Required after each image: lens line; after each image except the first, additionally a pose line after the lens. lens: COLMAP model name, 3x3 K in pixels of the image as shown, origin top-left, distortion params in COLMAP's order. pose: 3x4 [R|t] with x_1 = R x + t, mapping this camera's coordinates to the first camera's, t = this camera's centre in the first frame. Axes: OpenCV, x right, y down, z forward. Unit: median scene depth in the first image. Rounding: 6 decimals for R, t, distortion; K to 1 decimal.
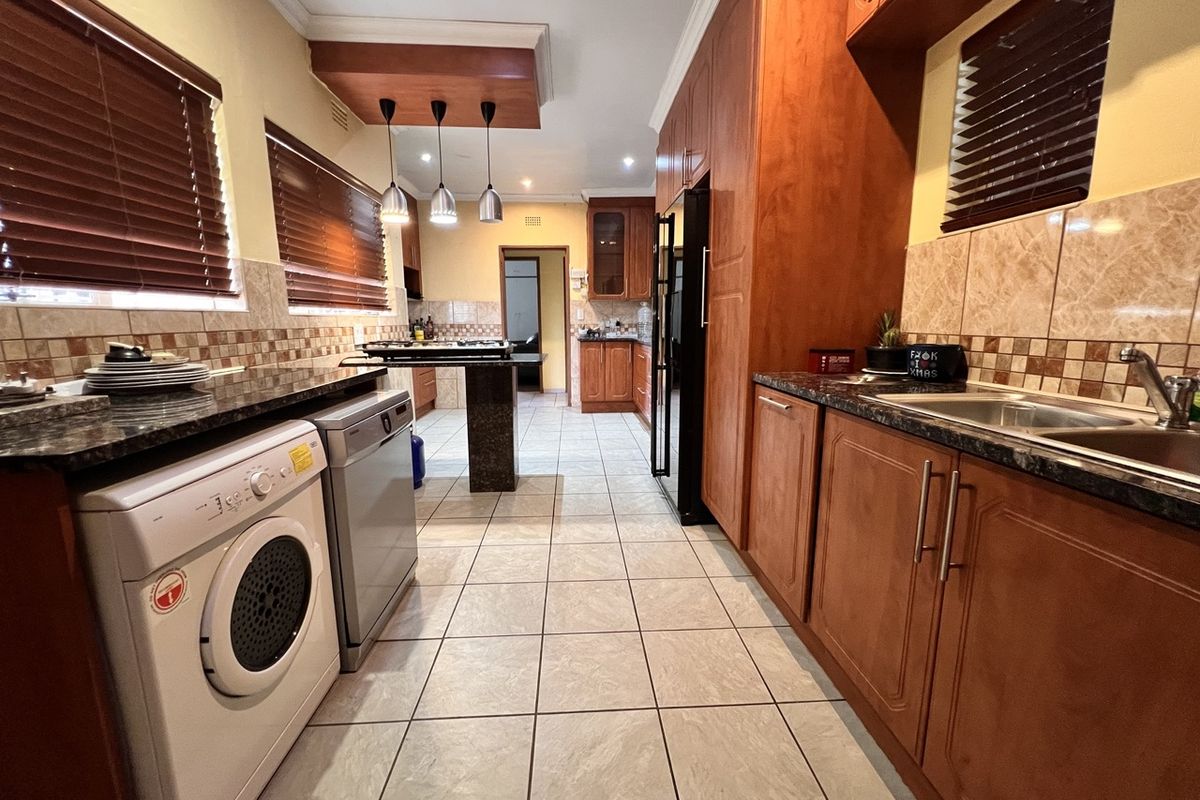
lens RADIAL K [[473.4, 0, 597.4], [0, 473.4, 396.5], [0, 0, 1]] dist [-0.000609, -0.000005]
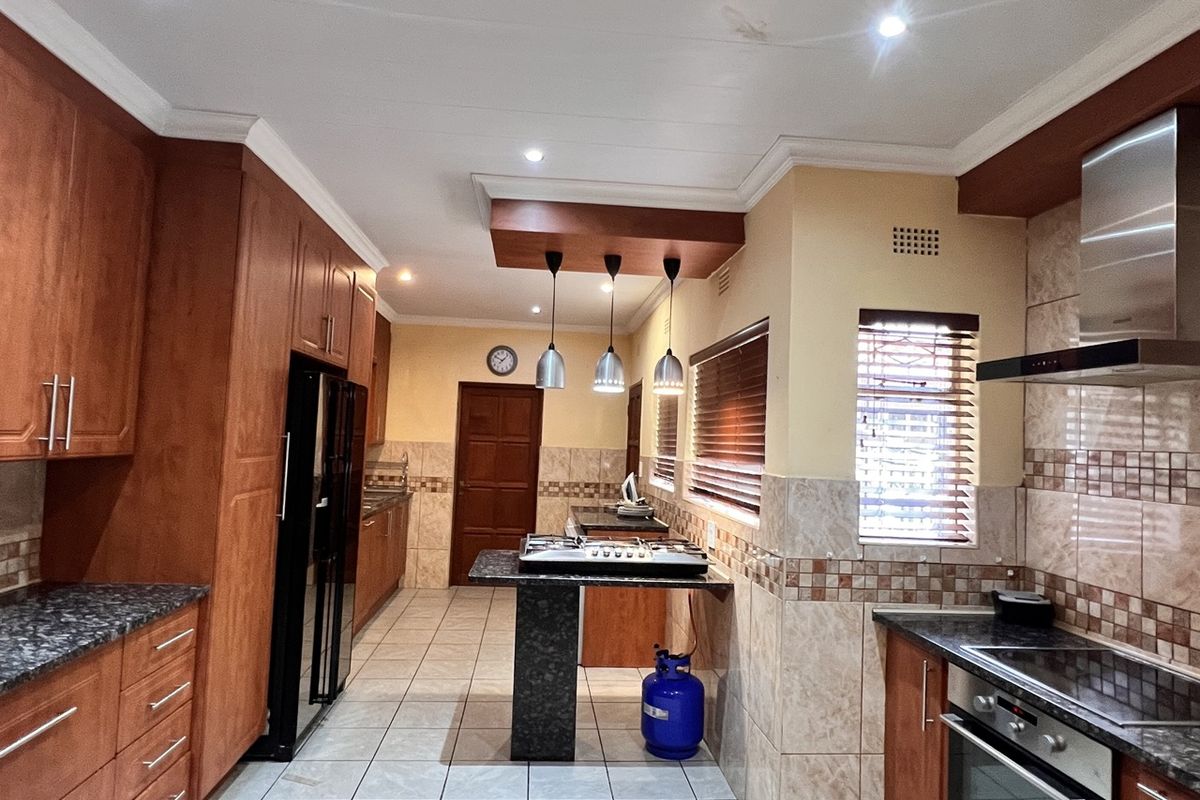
lens RADIAL K [[683.8, 0, 595.2], [0, 683.8, 400.6], [0, 0, 1]] dist [-0.000585, -0.001257]
pose [[-0.999020, -0.028862, -0.033546, -0.266985], [-0.032299, 0.993744, 0.106905, -0.469957], [0.030251, 0.107884, -0.993703, 2.132030]]
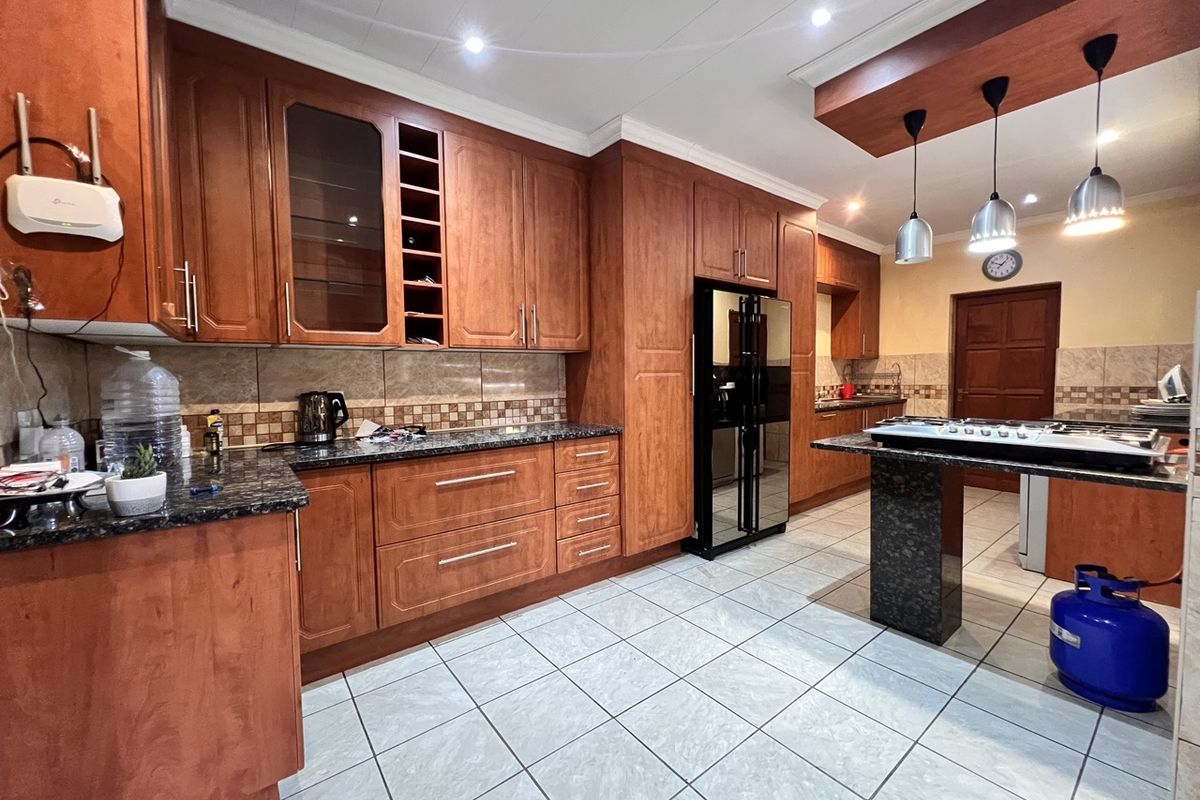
lens RADIAL K [[476.9, 0, 595.0], [0, 476.9, 399.5], [0, 0, 1]] dist [-0.003900, 0.000439]
pose [[-0.566232, -0.021673, 0.823961, -0.566784], [0.154899, 0.979045, 0.132200, -0.330039], [-0.809560, 0.202487, -0.551009, 1.866343]]
